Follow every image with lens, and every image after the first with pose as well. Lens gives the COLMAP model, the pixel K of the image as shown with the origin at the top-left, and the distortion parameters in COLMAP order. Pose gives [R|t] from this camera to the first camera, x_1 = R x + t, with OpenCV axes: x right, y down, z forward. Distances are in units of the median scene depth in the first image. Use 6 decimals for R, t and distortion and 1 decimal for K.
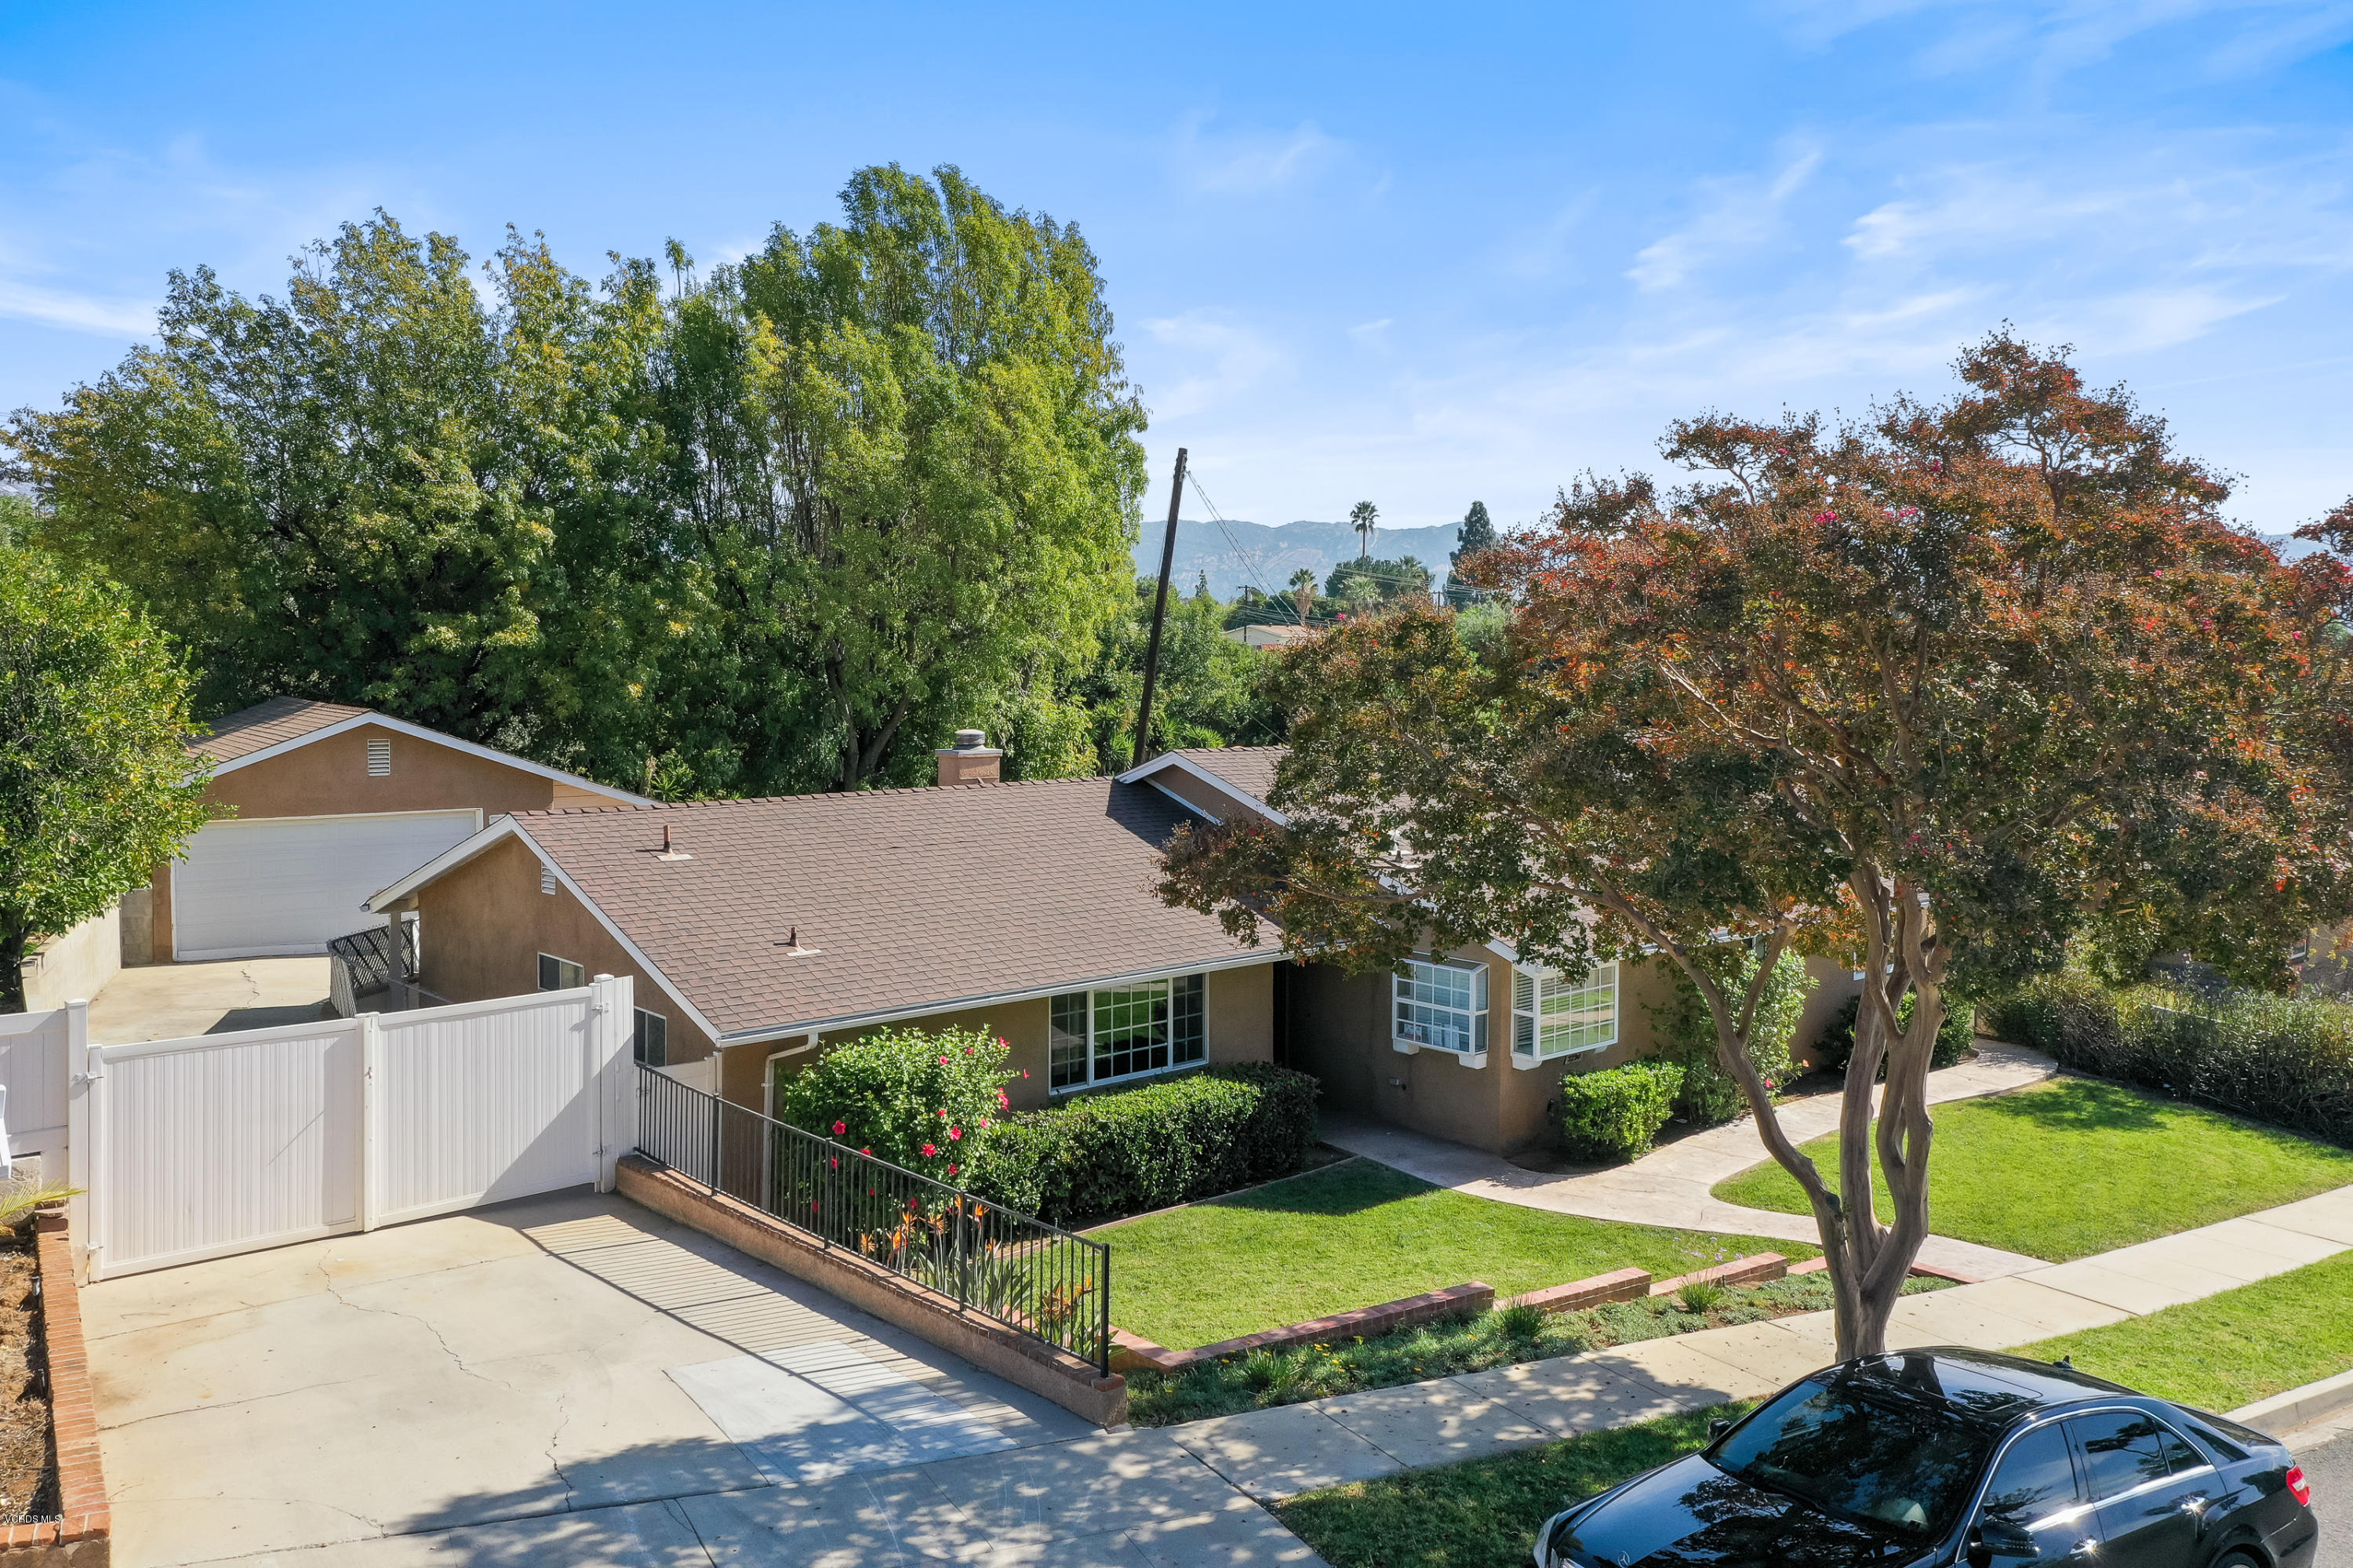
lens RADIAL K [[1887.5, 0, 1150.6], [0, 1887.5, 695.3], [0, 0, 1]] dist [0.015350, 0.004527]
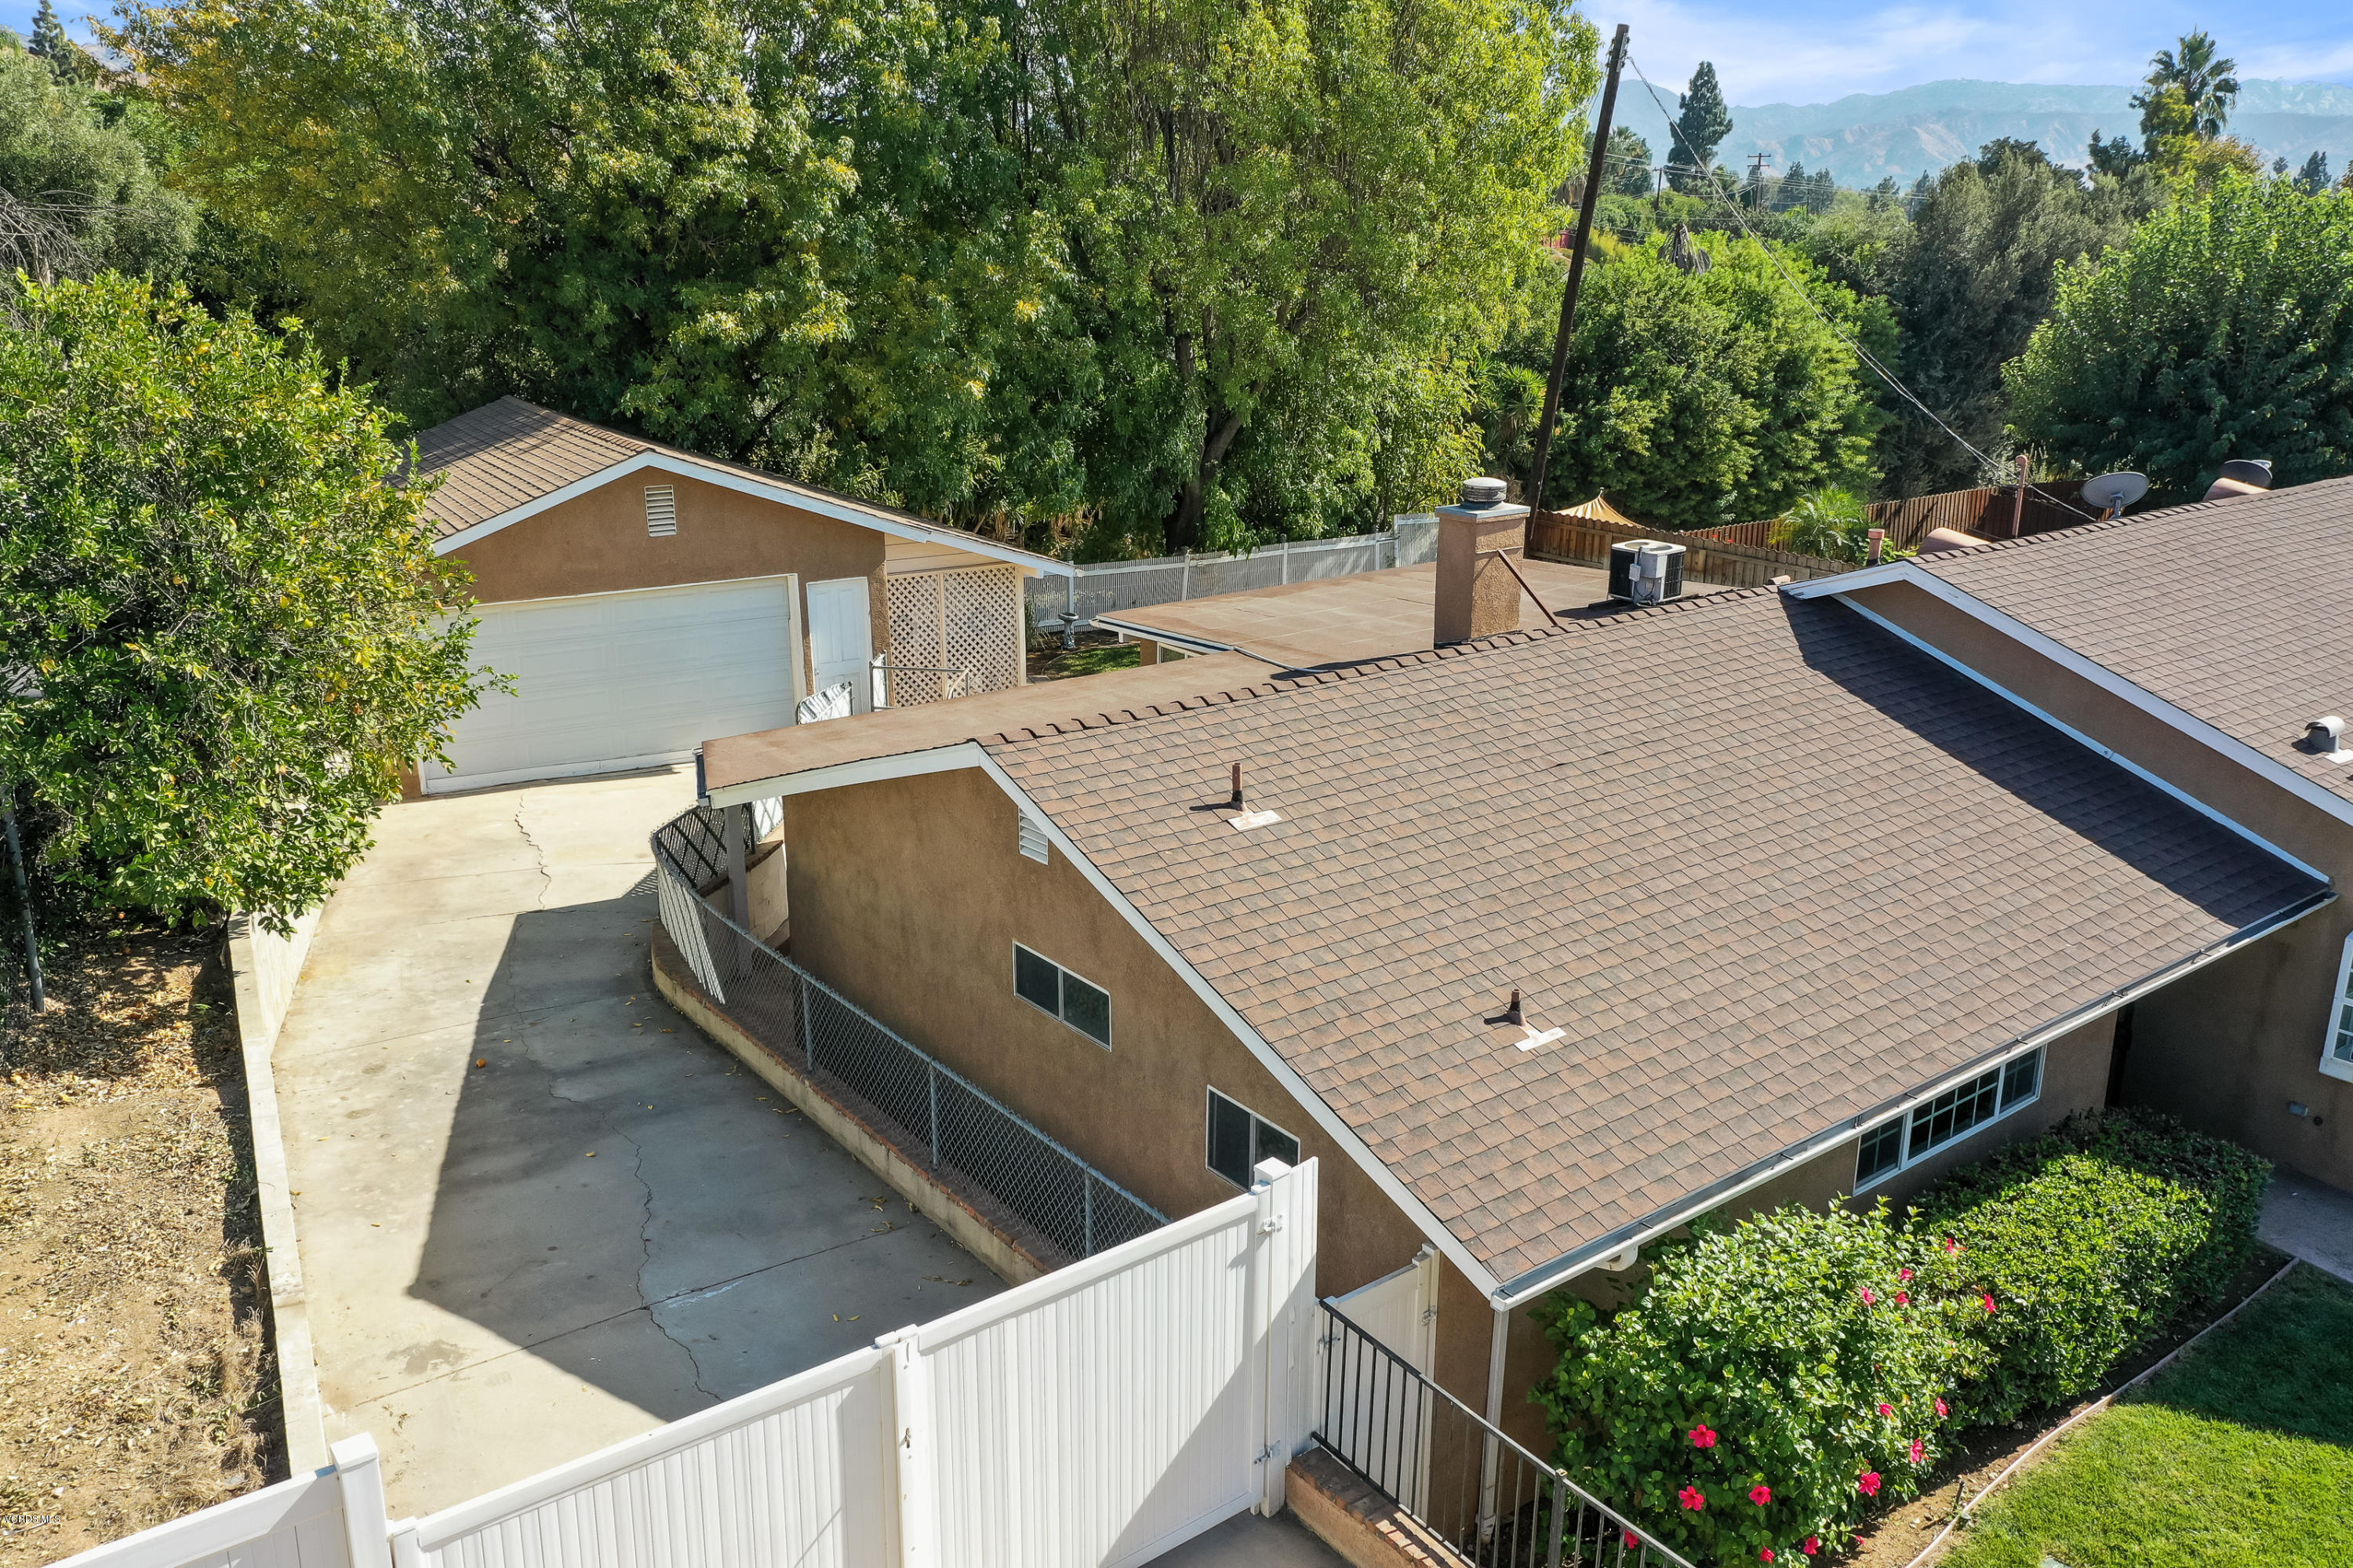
lens RADIAL K [[1893.1, 0, 1176.5], [0, 1893.1, 784.0], [0, 0, 1]] dist [0.010347, 0.009322]
pose [[0.997371, 0.016977, -0.070448, -0.146060], [0.001746, 0.966256, 0.257579, -0.049011], [0.072444, -0.257025, 0.963686, 0.265294]]
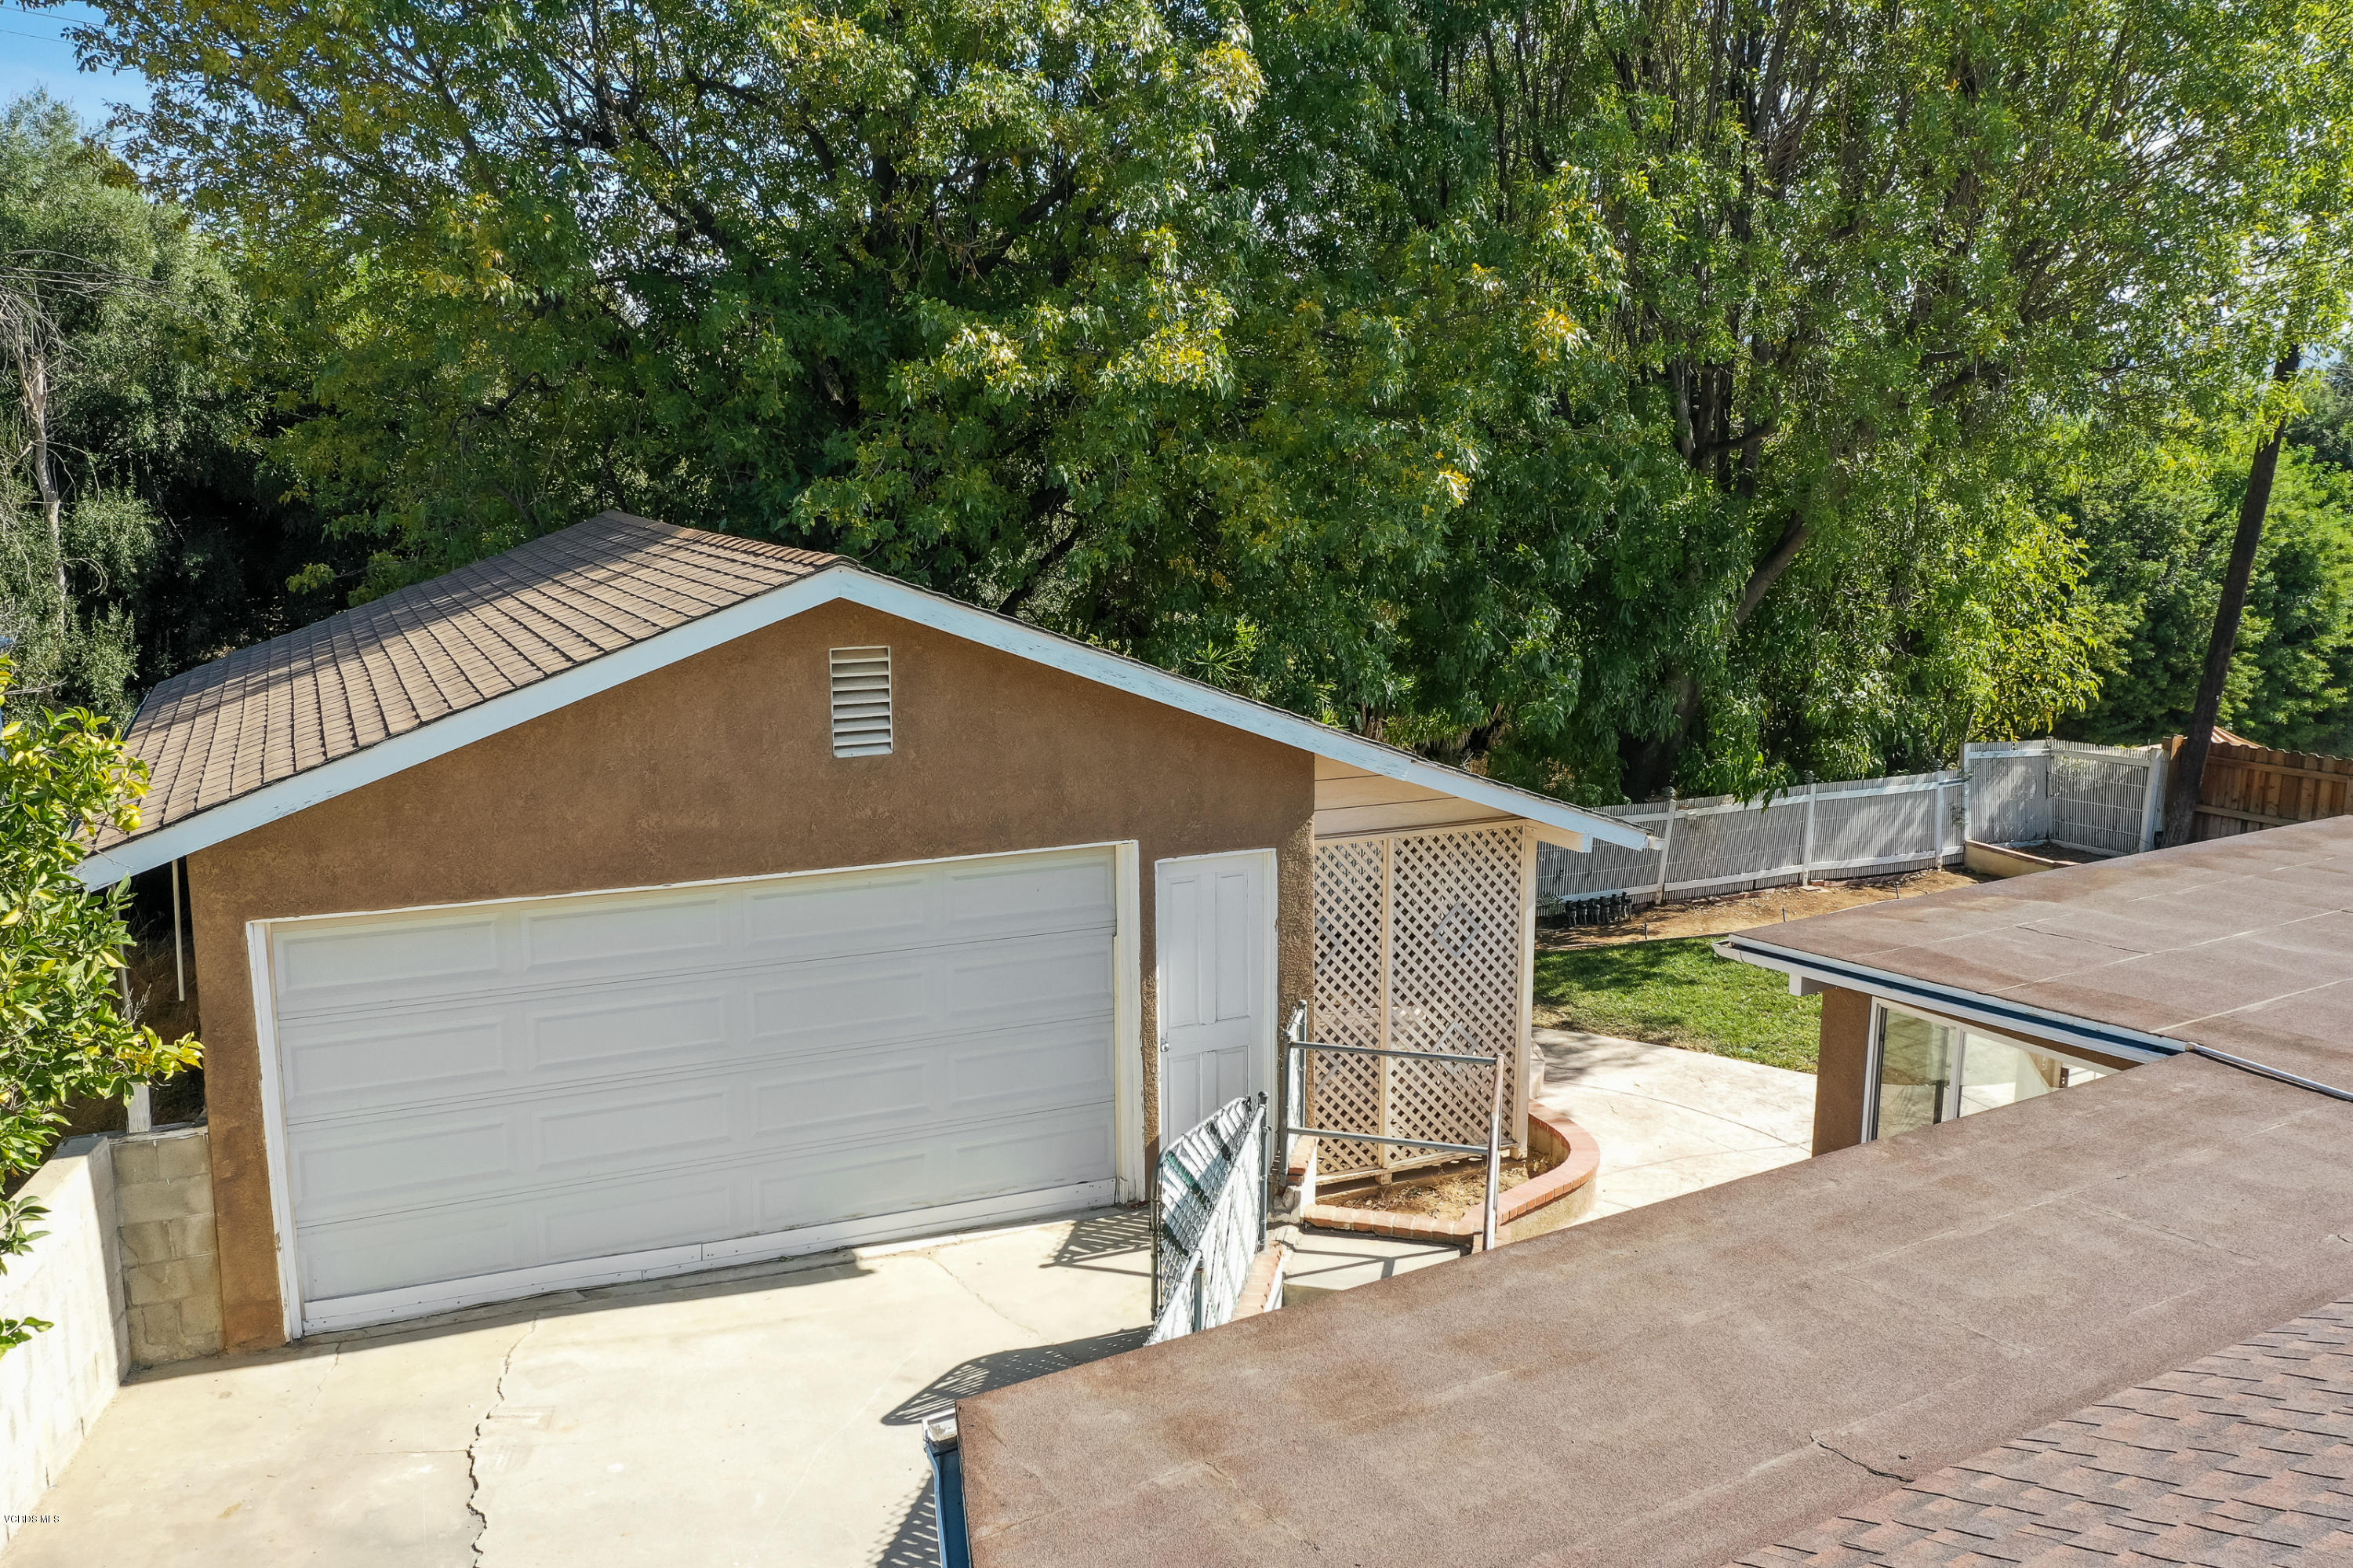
lens RADIAL K [[1893.1, 0, 1176.5], [0, 1893.1, 784.0], [0, 0, 1]] dist [0.010347, 0.009322]
pose [[0.985893, 0.028695, -0.164897, -0.275516], [-0.005175, 0.989949, 0.141330, -0.000219], [0.167295, -0.138483, 0.976133, 0.630508]]
